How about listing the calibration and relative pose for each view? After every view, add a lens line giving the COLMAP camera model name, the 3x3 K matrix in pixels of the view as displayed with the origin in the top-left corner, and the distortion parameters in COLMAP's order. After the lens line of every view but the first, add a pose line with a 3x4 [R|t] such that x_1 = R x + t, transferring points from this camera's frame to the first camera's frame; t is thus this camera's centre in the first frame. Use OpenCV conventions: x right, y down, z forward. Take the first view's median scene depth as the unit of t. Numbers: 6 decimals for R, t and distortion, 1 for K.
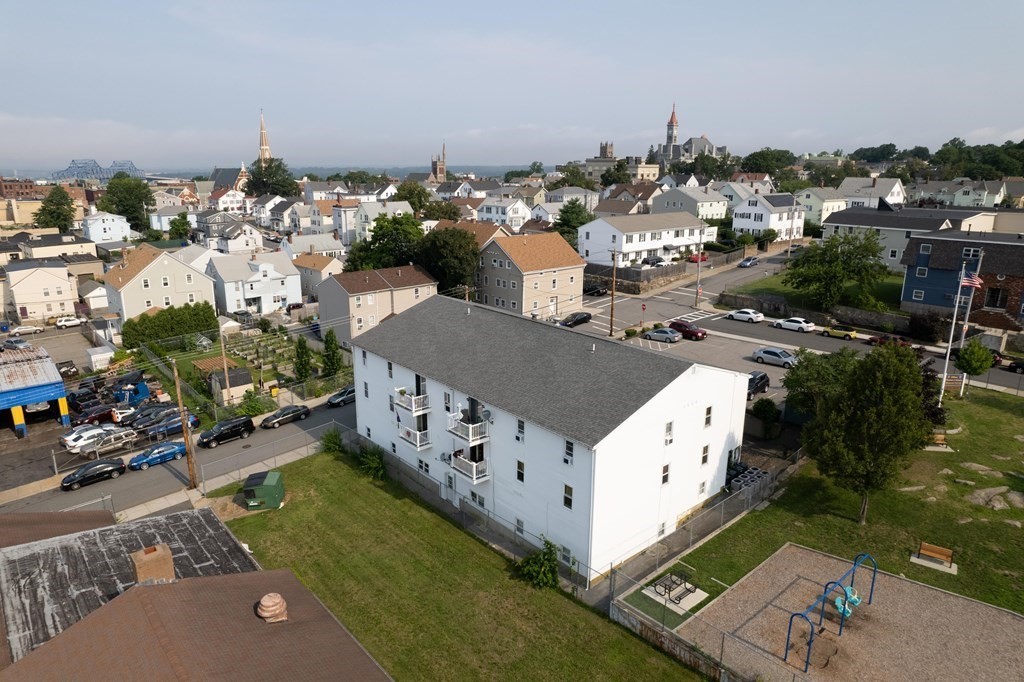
lens RADIAL K [[654.7, 0, 514.0], [0, 654.7, 337.8], [0, 0, 1]] dist [-0.076512, 0.067768]
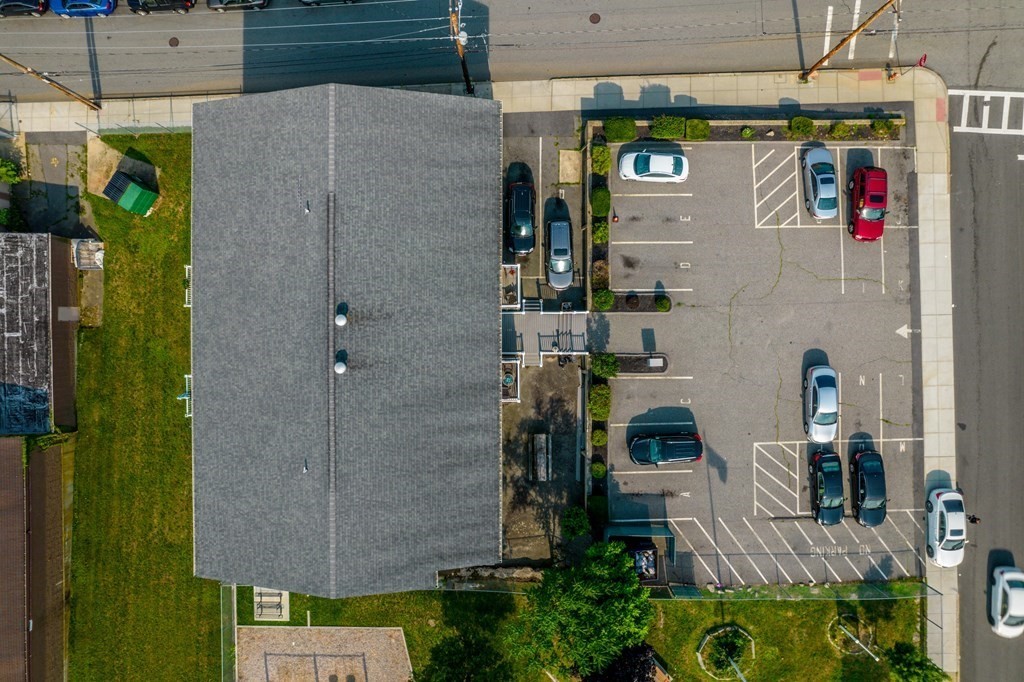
lens RADIAL K [[654.7, 0, 514.0], [0, 654.7, 337.8], [0, 0, 1]] dist [-0.076512, 0.067768]
pose [[0.756297, 0.654222, 0.002925, 0.112465], [-0.166738, 0.188427, 0.967829, -0.452676], [0.632624, -0.732454, 0.251591, 0.584255]]
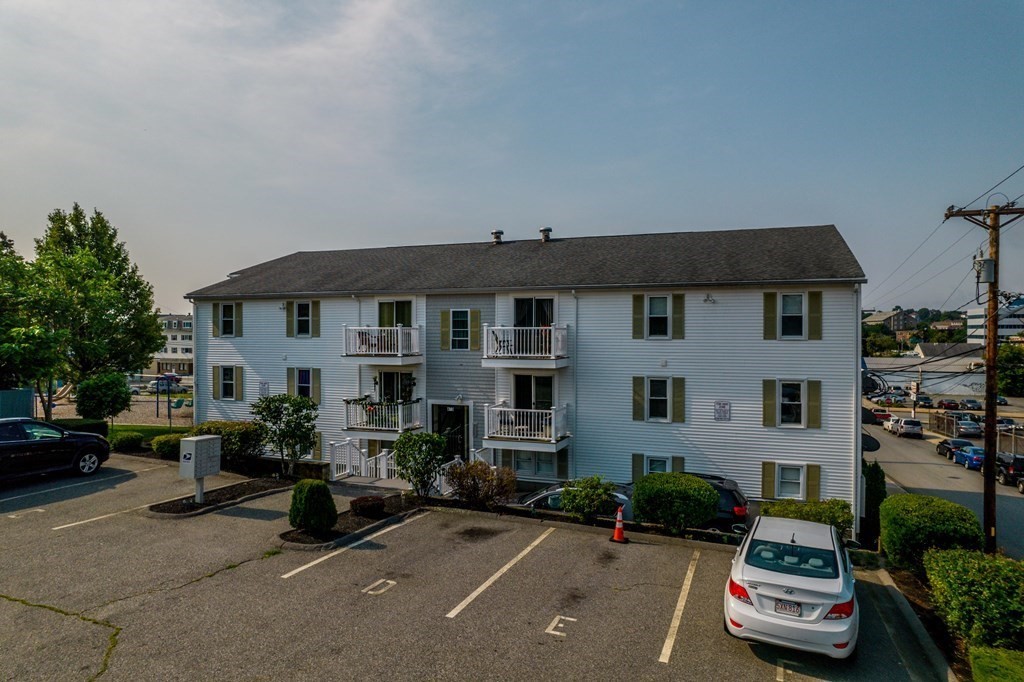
lens RADIAL K [[654.7, 0, 514.0], [0, 654.7, 337.8], [0, 0, 1]] dist [-0.076512, 0.067768]
pose [[-0.881288, -0.000981, -0.472579, 0.220924], [-0.126714, 0.963871, 0.234301, -0.050376], [0.455275, 0.266369, -0.849572, 0.967055]]
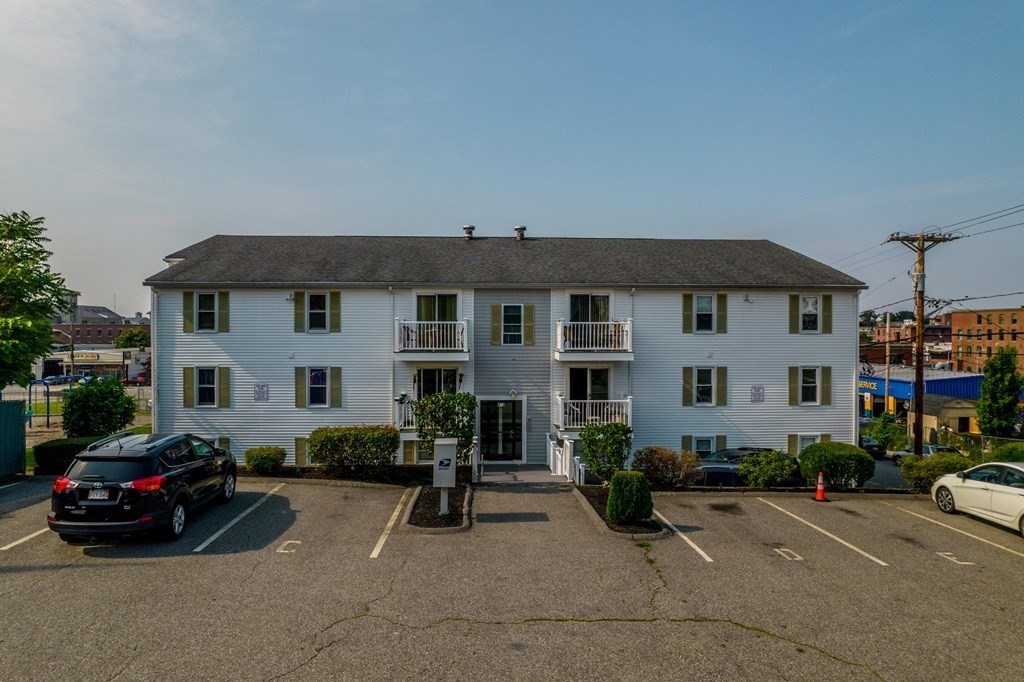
lens RADIAL K [[654.7, 0, 514.0], [0, 654.7, 337.8], [0, 0, 1]] dist [-0.076512, 0.067768]
pose [[-0.618953, 0.001721, -0.785426, 0.336101], [-0.207300, 0.964181, 0.165475, -0.024390], [0.757578, 0.265240, -0.596426, 0.880794]]
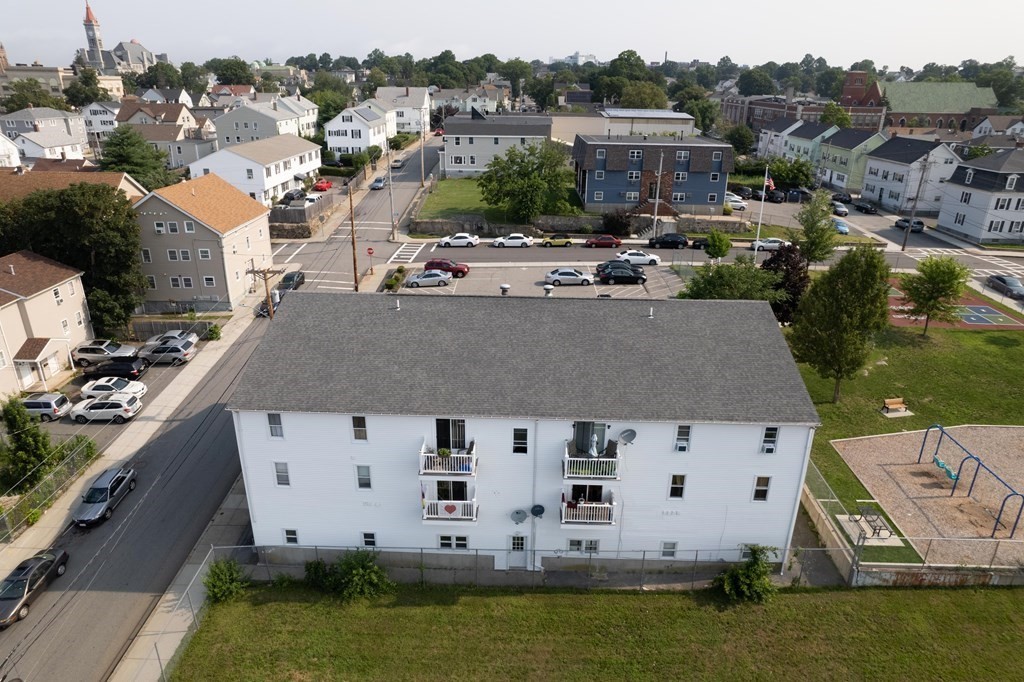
lens RADIAL K [[654.7, 0, 514.0], [0, 654.7, 337.8], [0, 0, 1]] dist [-0.076512, 0.067768]
pose [[0.679874, -0.269763, 0.681908, -0.305141], [0.181364, 0.962847, 0.200080, -0.080615], [-0.710548, -0.012356, 0.703541, 0.293744]]
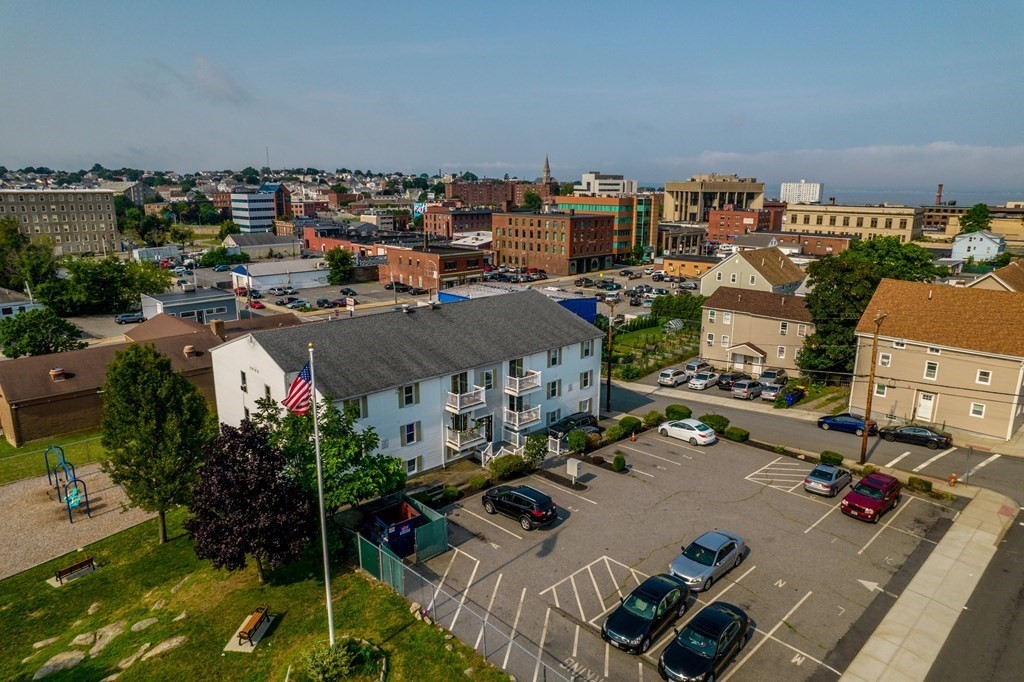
lens RADIAL K [[654.7, 0, 514.0], [0, 654.7, 337.8], [0, 0, 1]] dist [-0.076512, 0.067768]
pose [[0.047085, 0.227631, -0.972608, 0.685263], [-0.260696, 0.942743, 0.208021, -0.150836], [0.964272, 0.243760, 0.103732, 0.649725]]
